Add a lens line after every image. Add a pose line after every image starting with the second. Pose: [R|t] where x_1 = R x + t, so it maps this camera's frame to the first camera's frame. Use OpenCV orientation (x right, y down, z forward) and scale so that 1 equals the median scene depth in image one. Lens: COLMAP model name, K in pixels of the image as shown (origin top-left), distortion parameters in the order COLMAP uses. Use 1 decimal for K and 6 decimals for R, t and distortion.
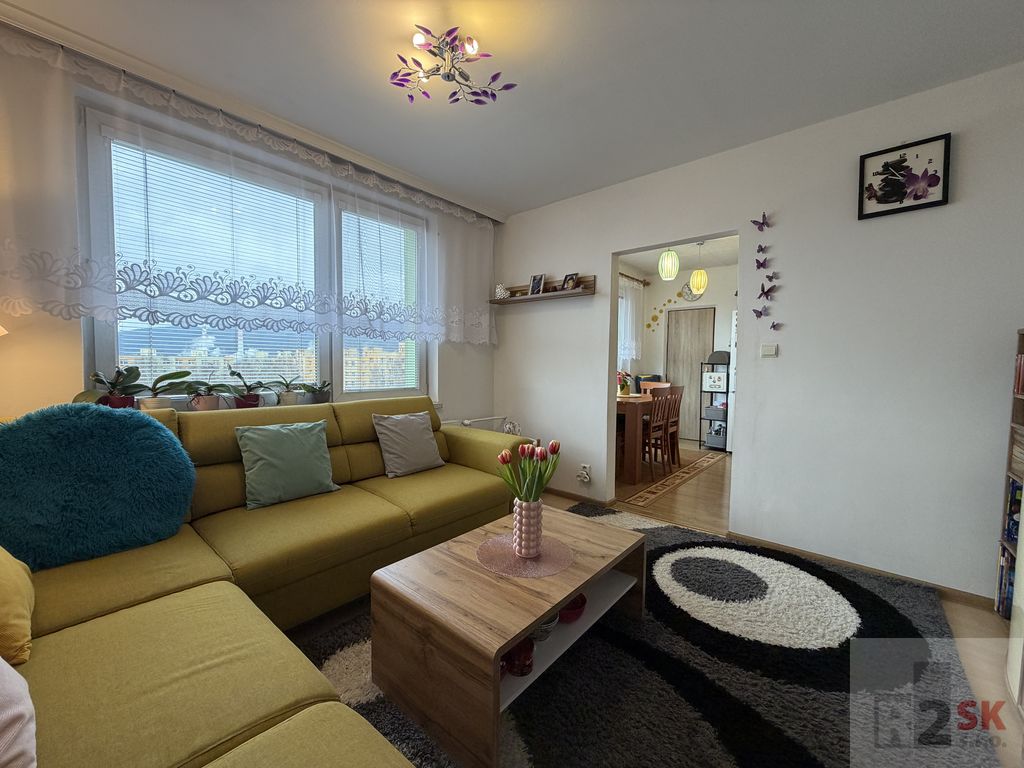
lens RADIAL K [[407.6, 0, 513.0], [0, 407.6, 389.1], [0, 0, 1]] dist [0.001454, 0.000441]
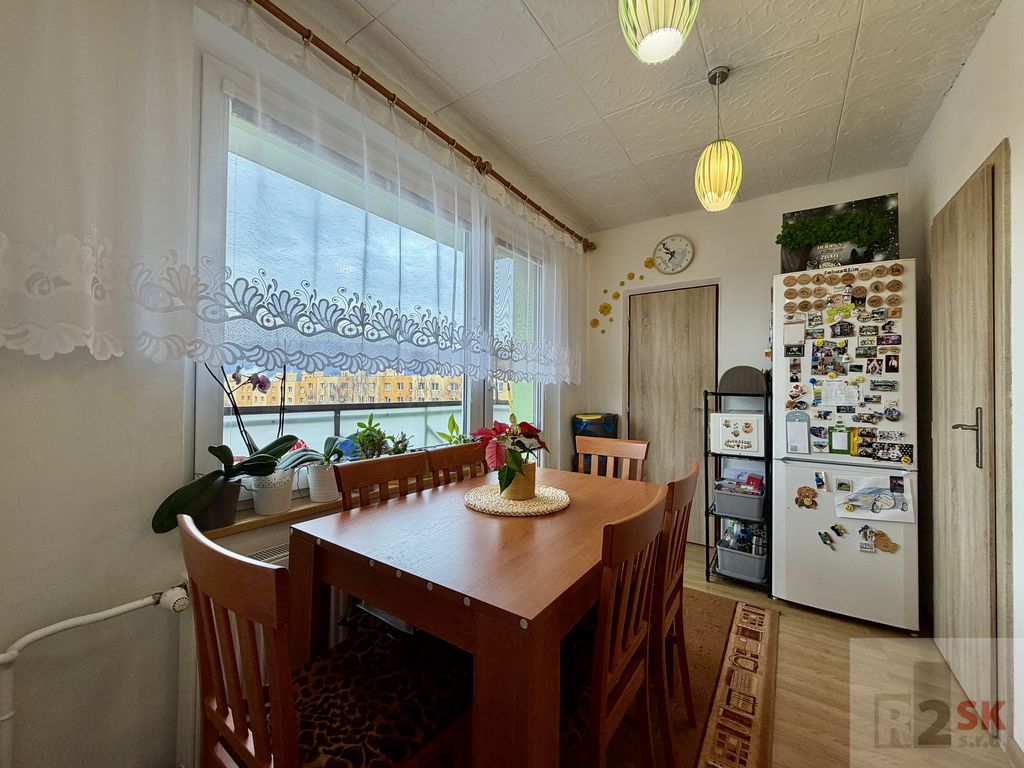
lens RADIAL K [[407.6, 0, 507.2], [0, 407.6, 379.3], [0, 0, 1]] dist [0.001454, 0.000441]
pose [[0.994956, 0.006522, 0.100101, 0.172579], [0.001840, 0.996530, -0.083217, -0.037179], [-0.100296, 0.082981, 0.991491, 0.506852]]
